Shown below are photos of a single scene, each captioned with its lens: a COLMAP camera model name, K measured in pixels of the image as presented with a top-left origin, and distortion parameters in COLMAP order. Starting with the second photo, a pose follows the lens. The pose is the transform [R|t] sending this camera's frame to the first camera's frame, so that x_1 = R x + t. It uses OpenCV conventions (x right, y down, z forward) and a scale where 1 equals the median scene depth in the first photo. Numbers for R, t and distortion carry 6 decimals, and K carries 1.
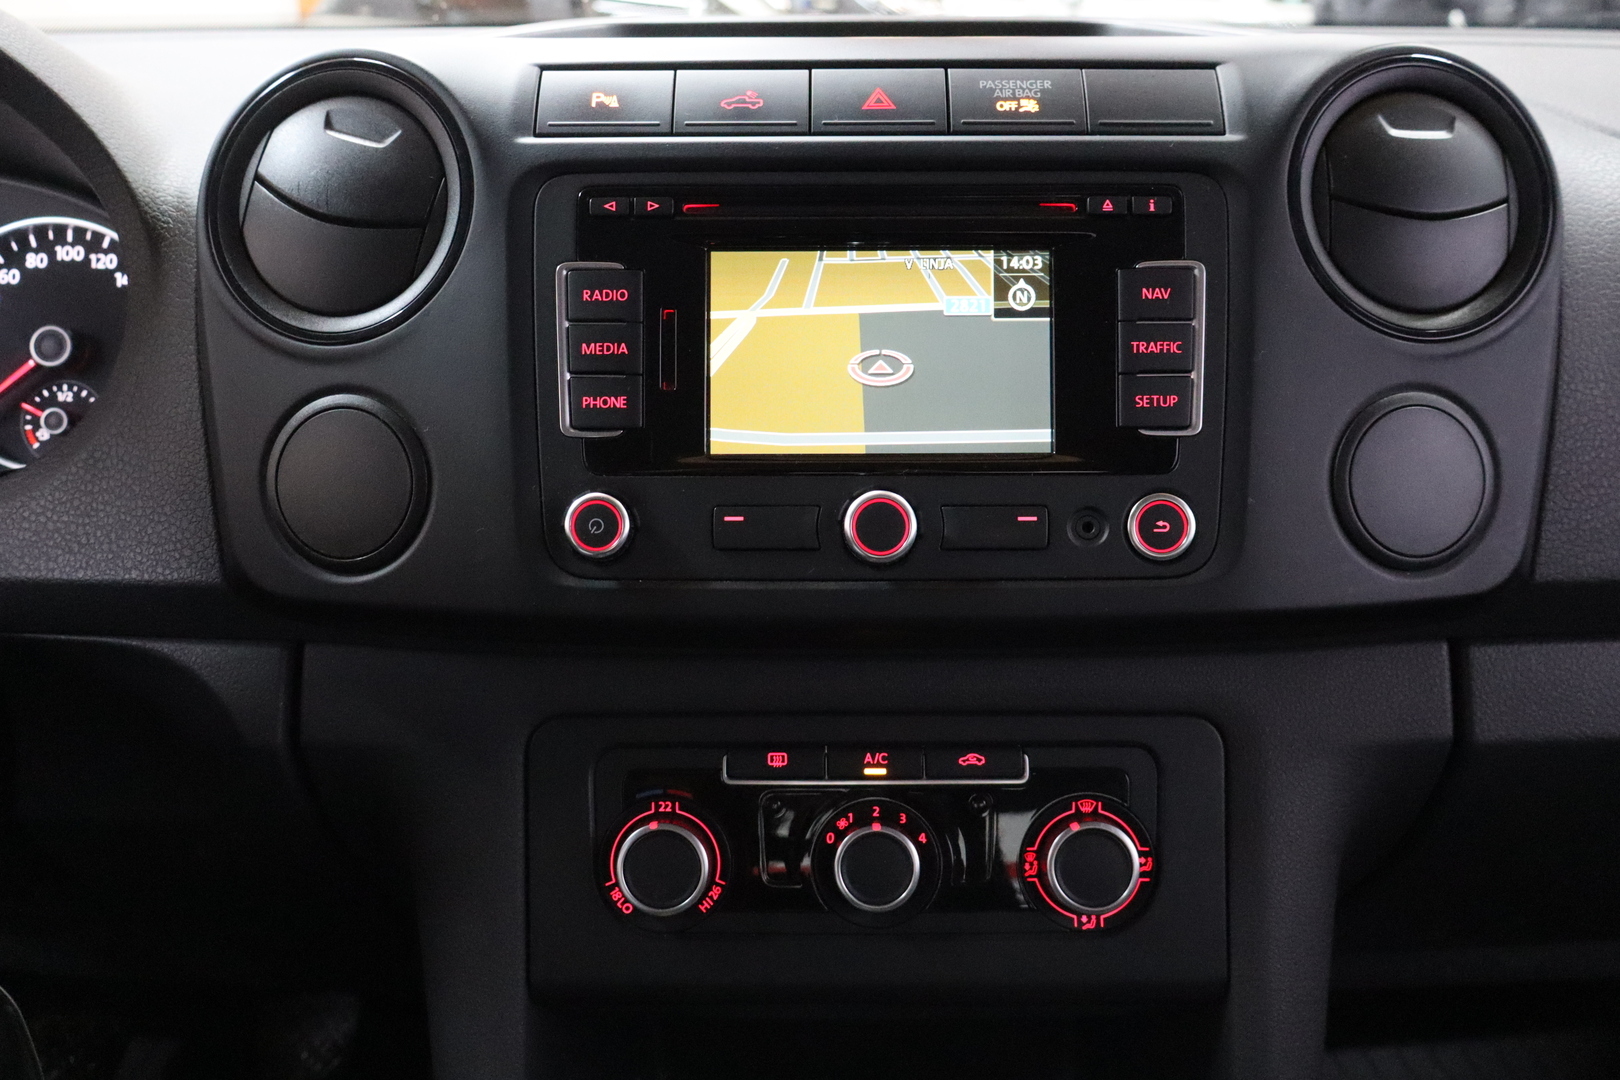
lens RADIAL K [[1565.8, 0, 805.1], [0, 1565.8, 534.0], [0, 0, 1]] dist [-0.016554, 0.000000]
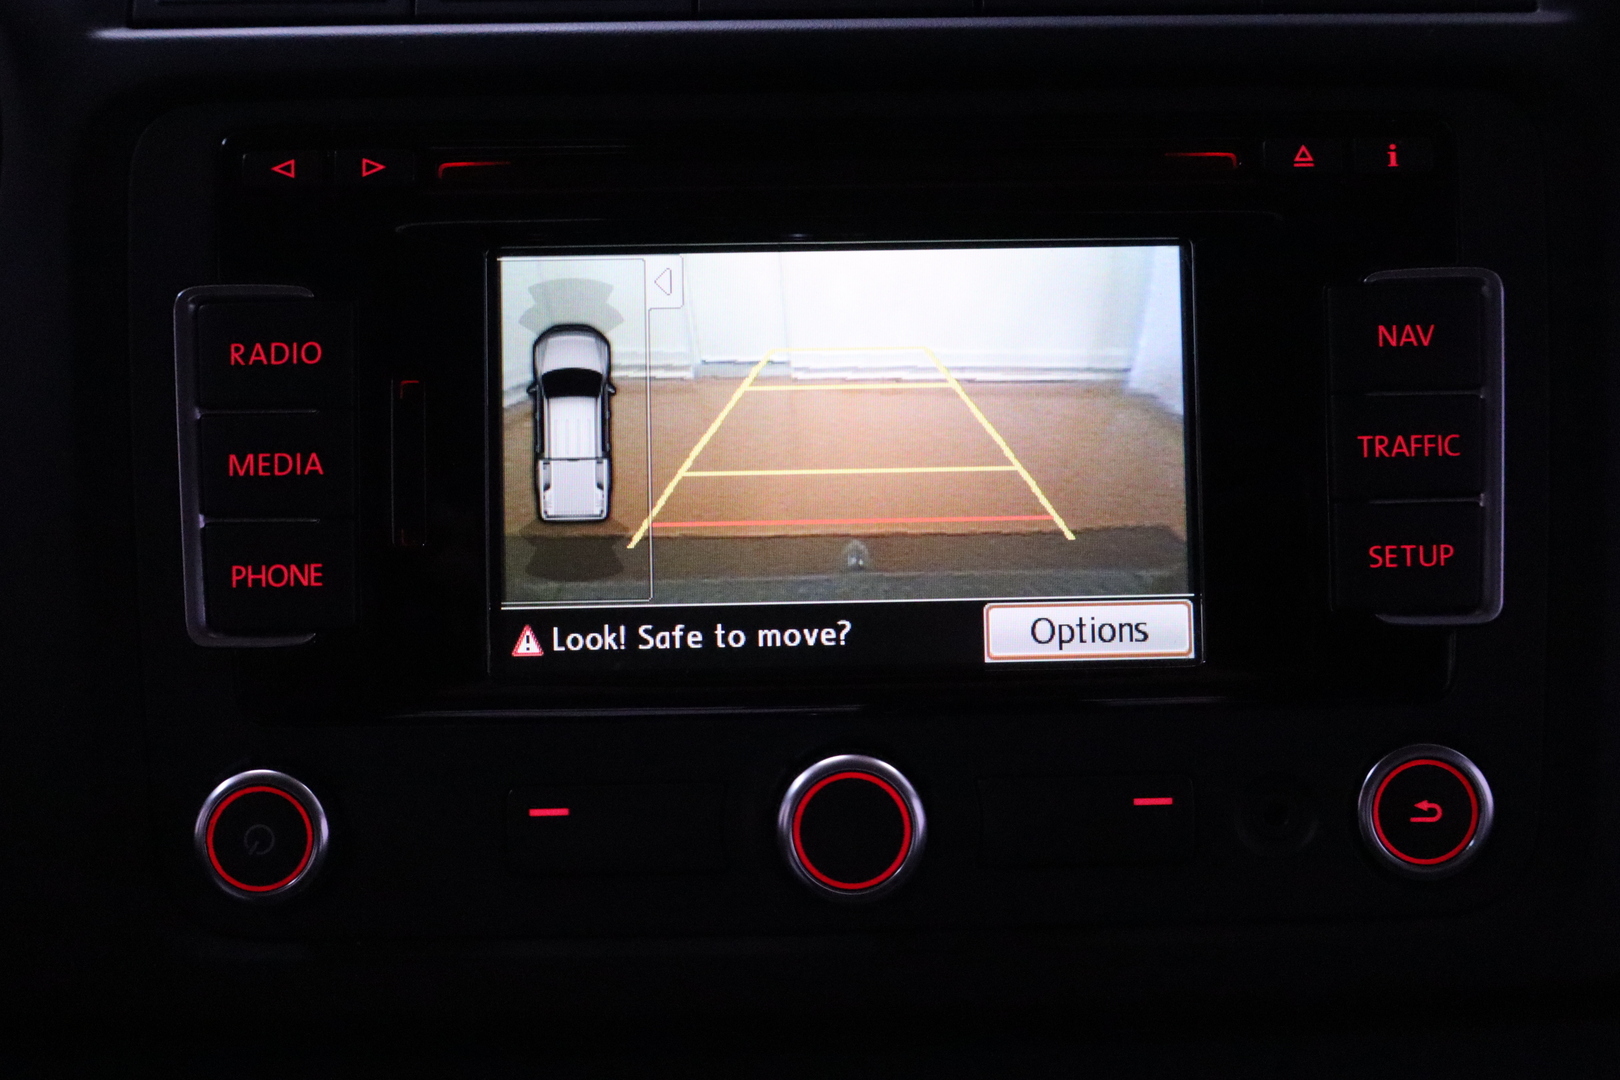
lens RADIAL K [[2028.4, 0, 813.0], [0, 2028.4, 544.5], [0, 0, 1]] dist [-0.006676, 0.000000]
pose [[0.999319, -0.016850, 0.032812, 0.016808], [0.016962, 0.999851, -0.003148, -0.089318], [-0.032754, 0.003702, 0.999457, 0.370863]]
